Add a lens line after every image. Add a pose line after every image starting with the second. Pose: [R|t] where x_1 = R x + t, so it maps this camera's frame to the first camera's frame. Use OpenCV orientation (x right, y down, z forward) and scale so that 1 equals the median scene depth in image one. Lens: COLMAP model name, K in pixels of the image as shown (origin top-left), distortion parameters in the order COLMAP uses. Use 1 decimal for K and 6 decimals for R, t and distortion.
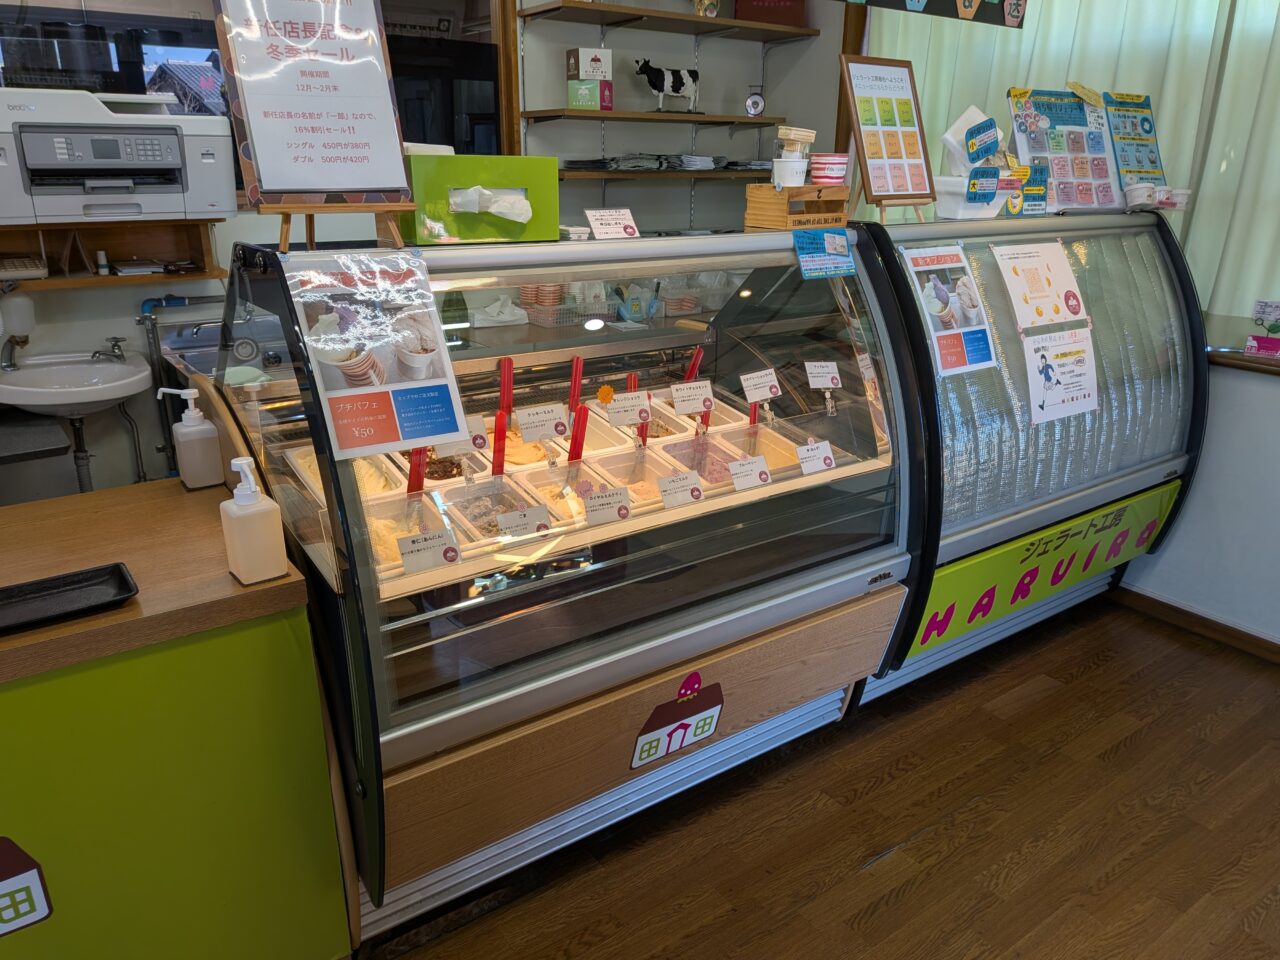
lens RADIAL K [[933.1, 0, 640.0], [0, 933.1, 480.0], [0, 0, 1]] dist [0.057063, -0.094379]
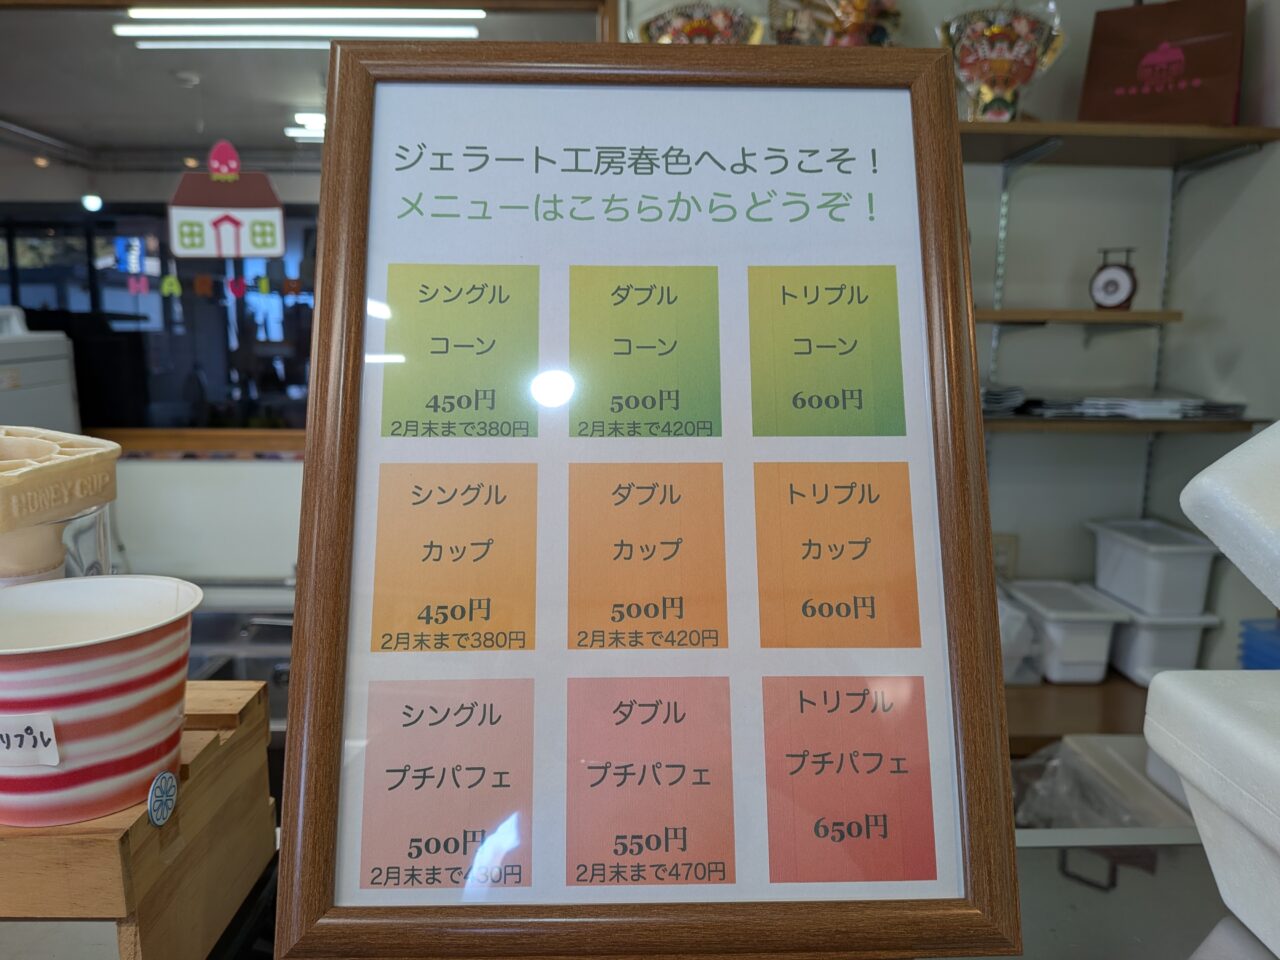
lens RADIAL K [[926.7, 0, 639.9], [0, 926.7, 467.0], [0, 0, 1]] dist [0.054636, -0.098347]
pose [[0.820116, 0.079709, -0.566618, 0.223573], [-0.186488, 0.973415, -0.132985, -0.221834], [0.540954, 0.214731, 0.813178, 0.554016]]
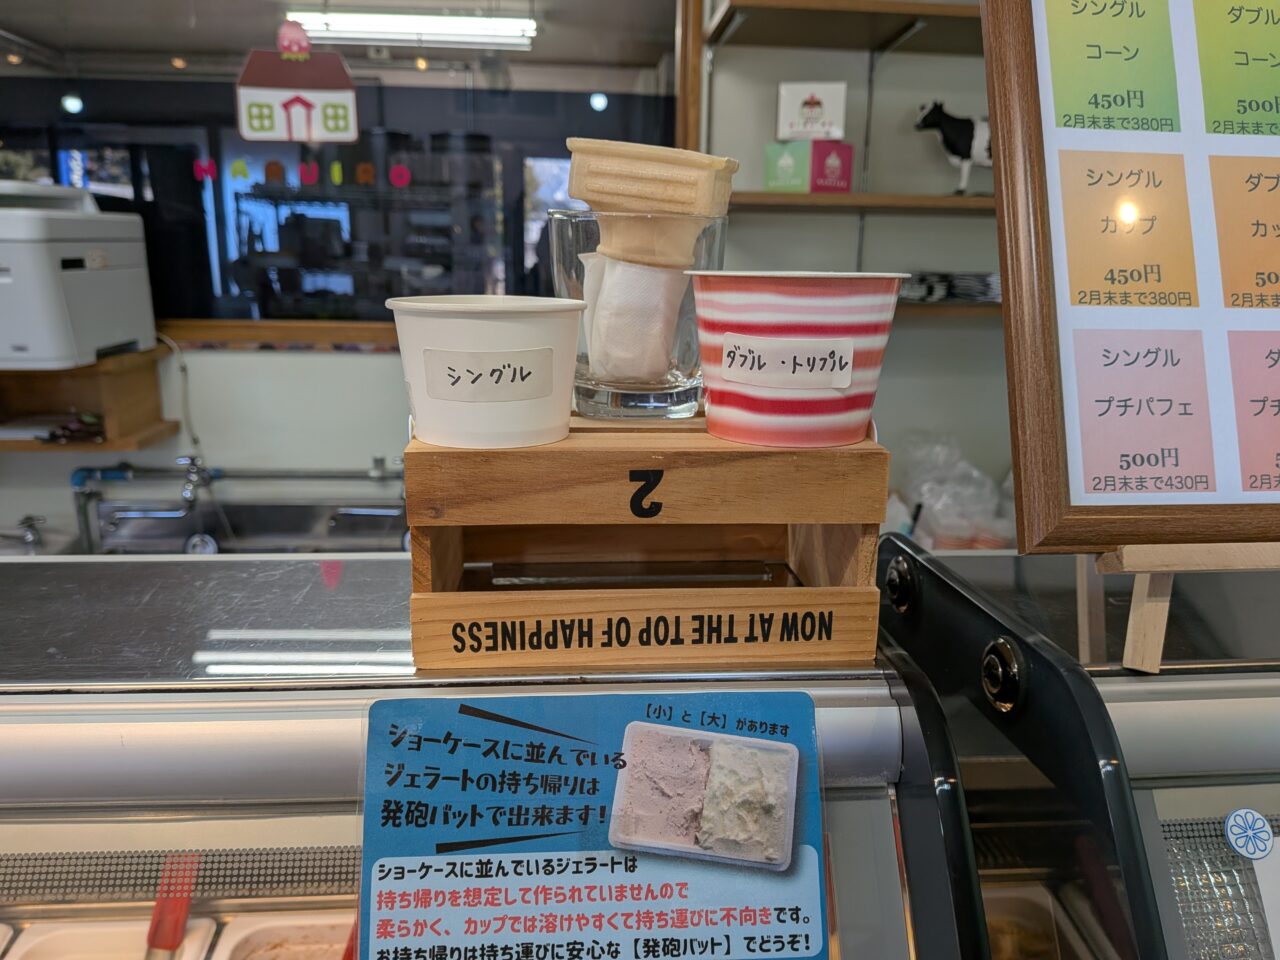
lens RADIAL K [[933.1, 0, 640.0], [0, 933.1, 480.0], [0, 0, 1]] dist [0.057063, -0.094379]
pose [[0.850952, 0.118686, -0.511658, 0.166269], [-0.176832, 0.982005, -0.066305, -0.175020], [0.494581, 0.146899, 0.856627, 0.502791]]
